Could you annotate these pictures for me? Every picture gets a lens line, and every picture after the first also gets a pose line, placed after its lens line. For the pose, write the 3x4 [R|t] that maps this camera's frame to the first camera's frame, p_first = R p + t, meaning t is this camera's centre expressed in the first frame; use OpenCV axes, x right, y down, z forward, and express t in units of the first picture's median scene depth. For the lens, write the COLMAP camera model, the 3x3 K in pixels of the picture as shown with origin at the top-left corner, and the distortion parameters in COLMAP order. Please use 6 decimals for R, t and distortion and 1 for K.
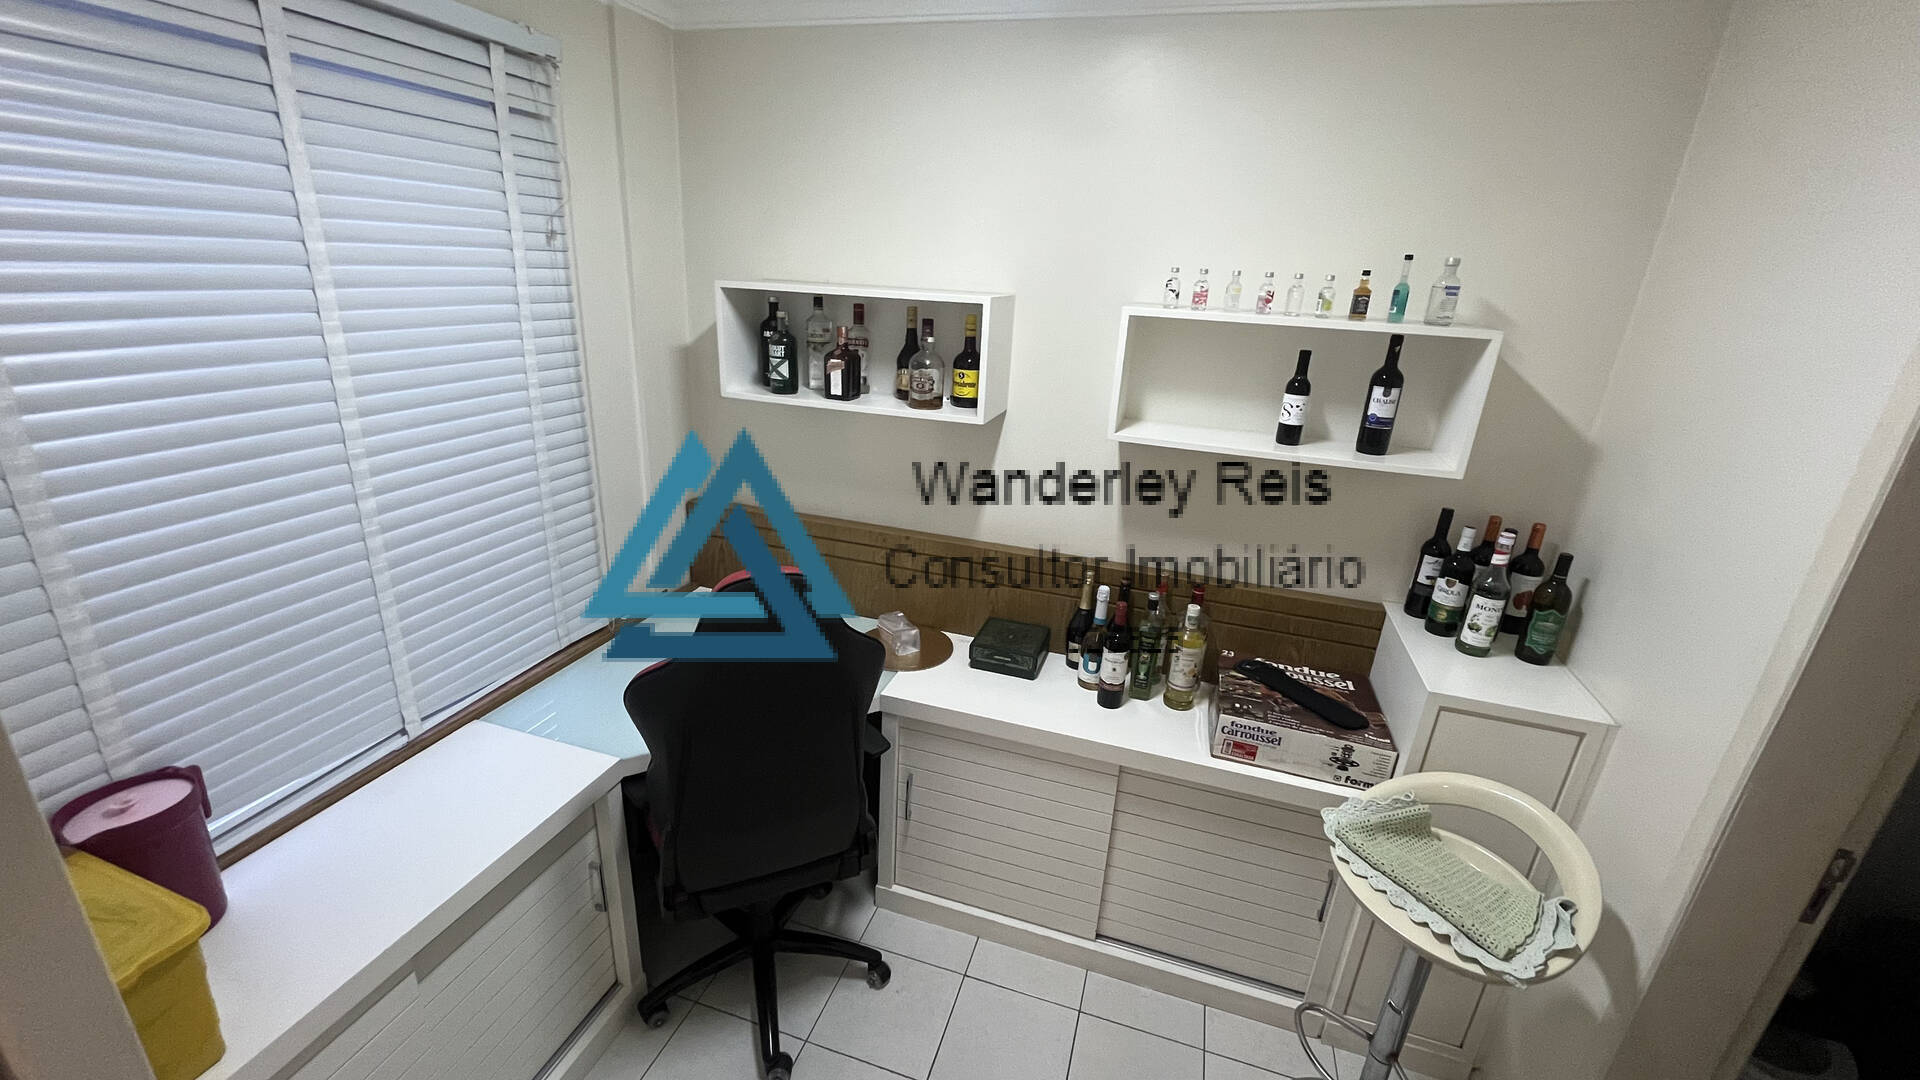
lens RADIAL K [[771.7, 0, 955.6], [0, 771.7, 549.2], [0, 0, 1]] dist [-0.001473, -0.000367]
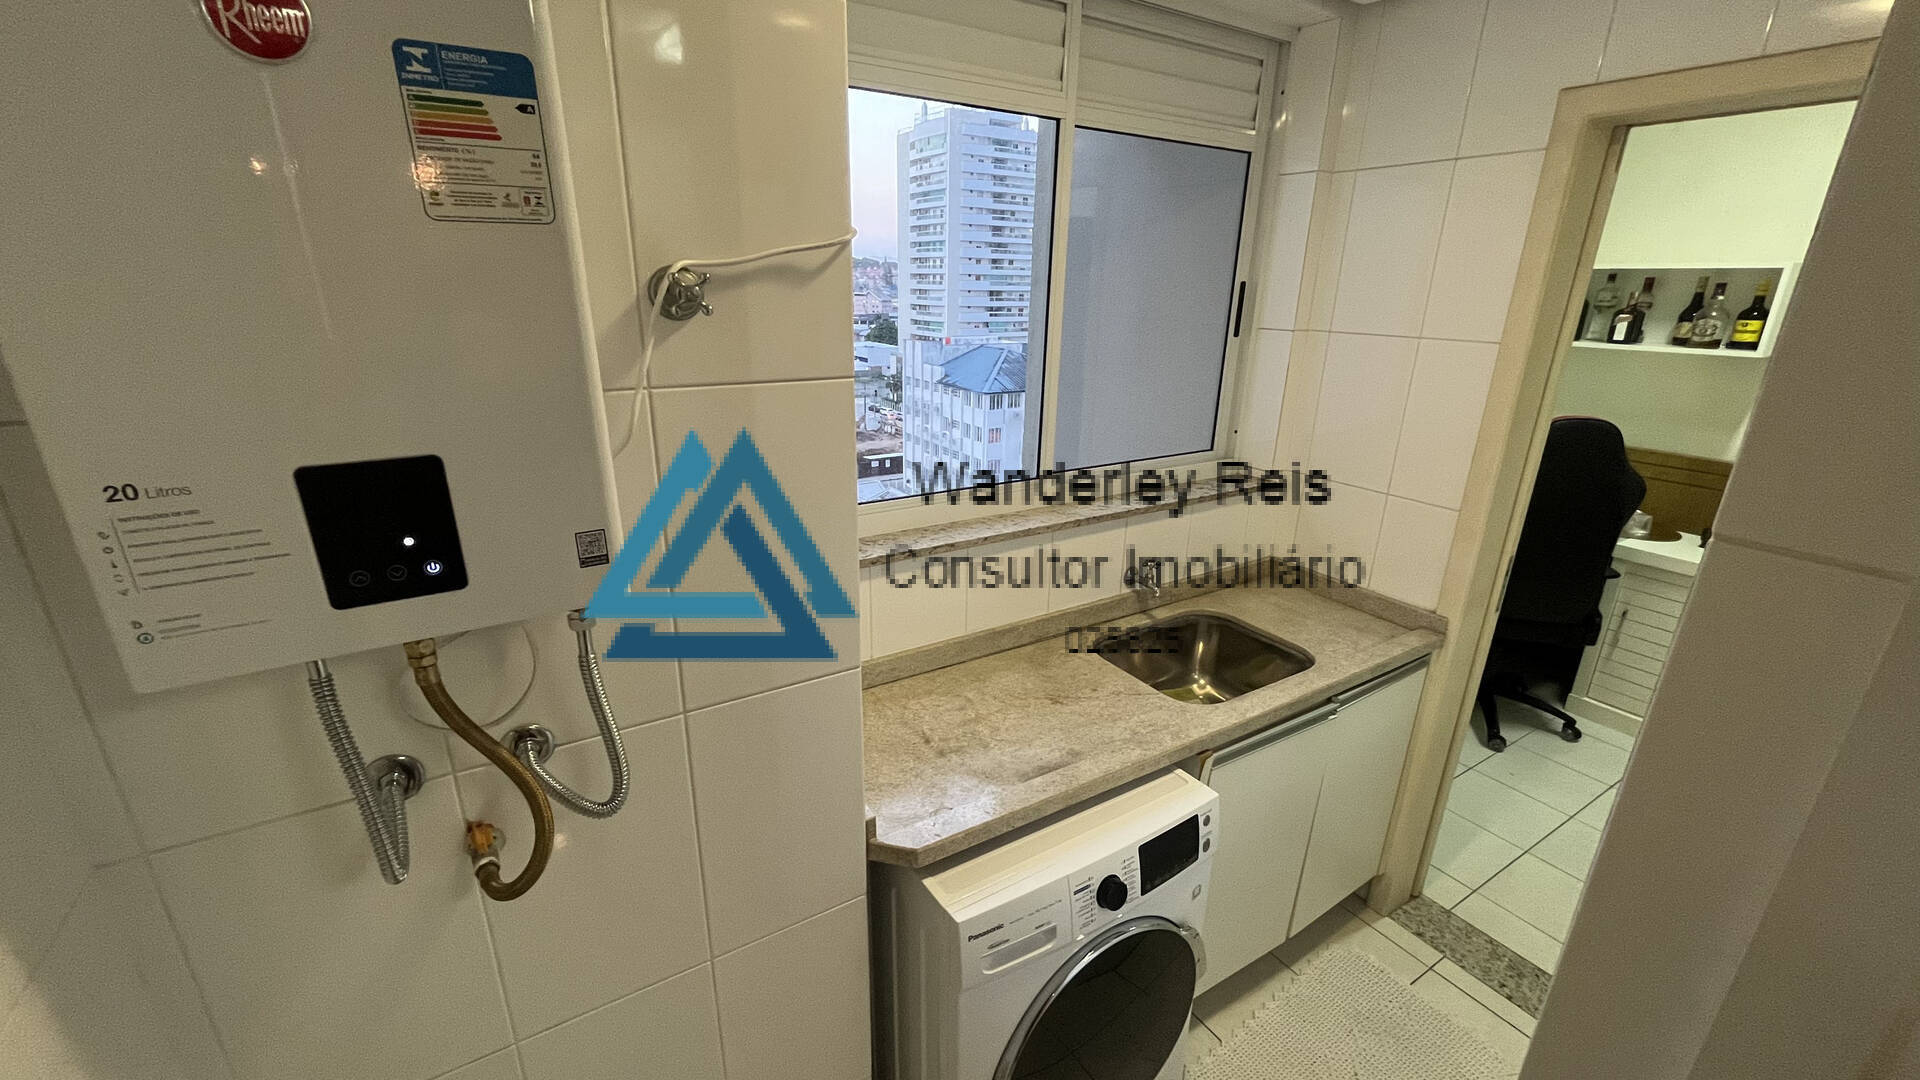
lens RADIAL K [[771.7, 0, 954.1], [0, 771.7, 547.0], [0, 0, 1]] dist [-0.001473, -0.000367]
pose [[0.758483, 0.171499, -0.628722, -0.124521], [-0.195431, 0.980208, 0.031610, 0.374364], [0.621699, 0.098897, 0.776987, -0.845804]]
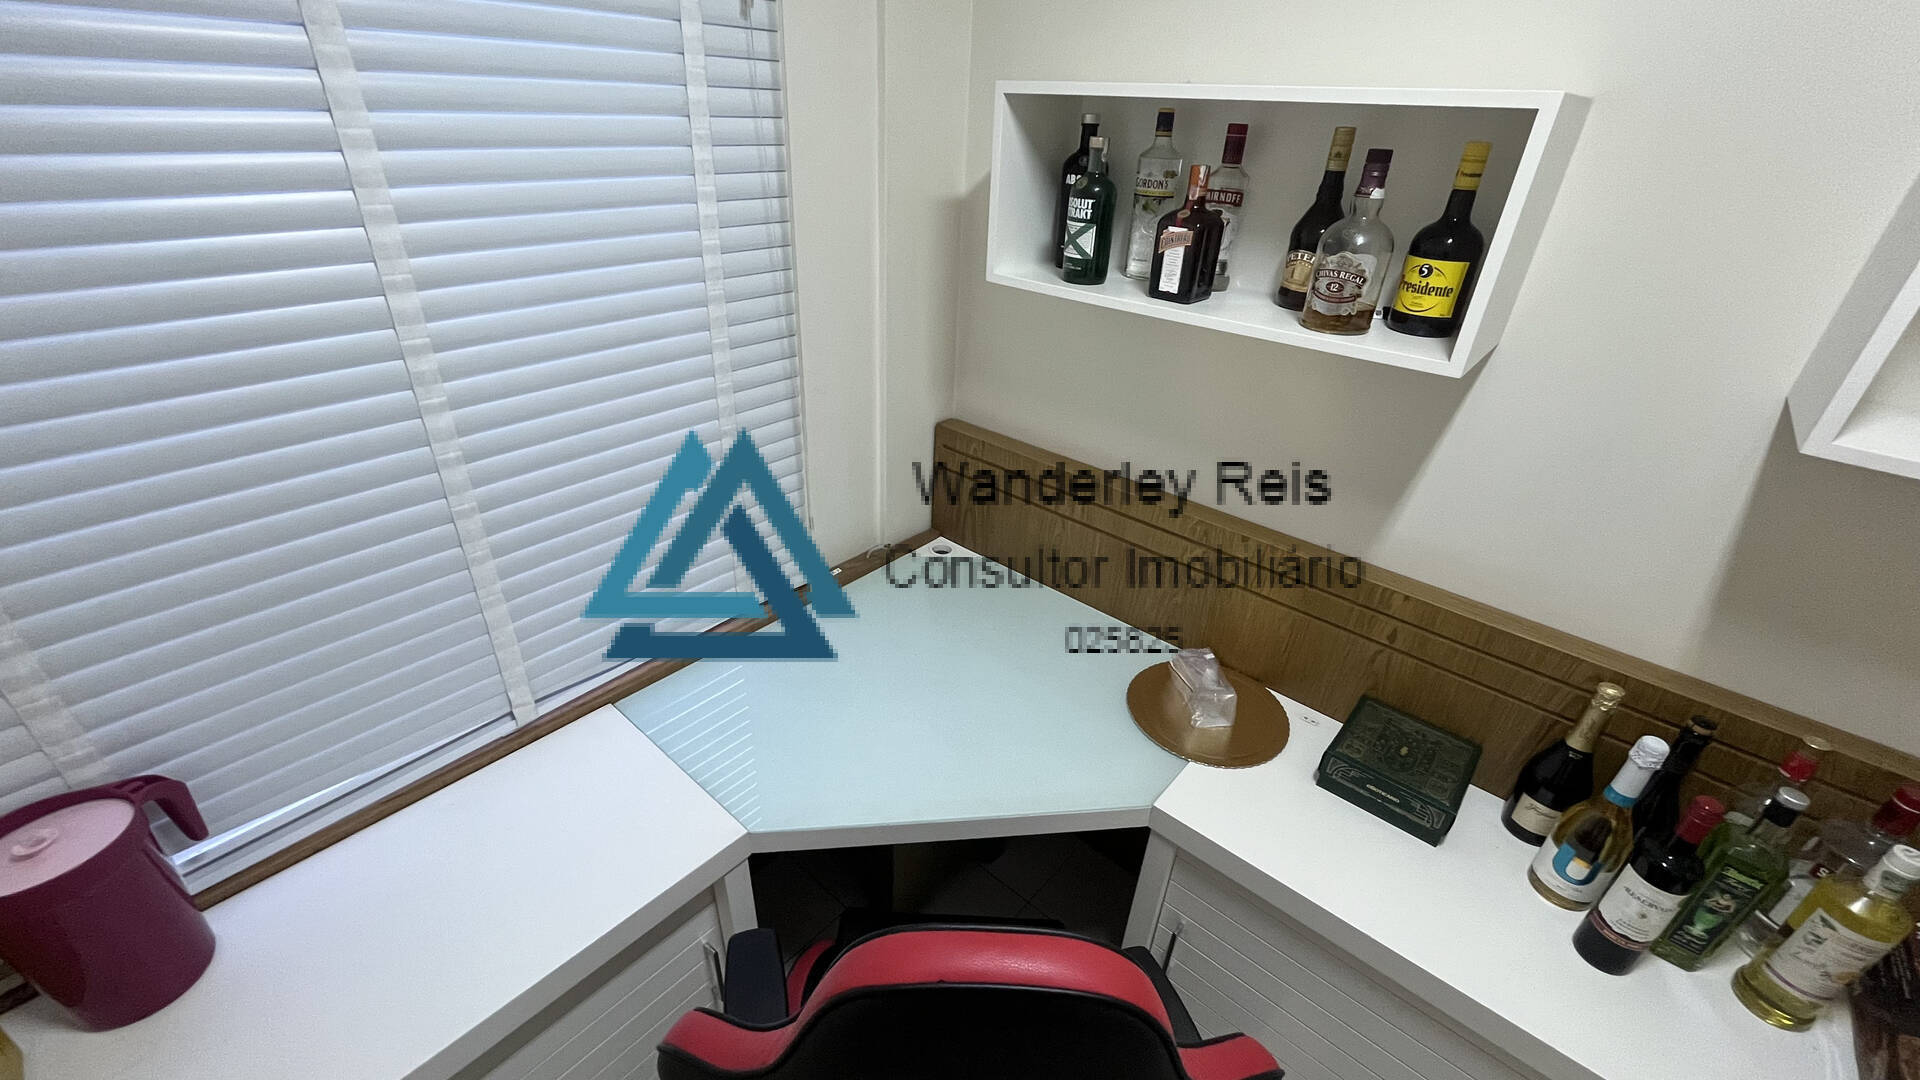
lens RADIAL K [[771.7, 0, 957.5], [0, 771.7, 544.7], [0, 0, 1]] dist [-0.001473, -0.000367]
pose [[0.916502, 0.186089, -0.354112, -0.059670], [-0.131608, 0.976199, 0.172380, -0.094160], [0.377762, -0.111382, 0.919179, 0.389993]]
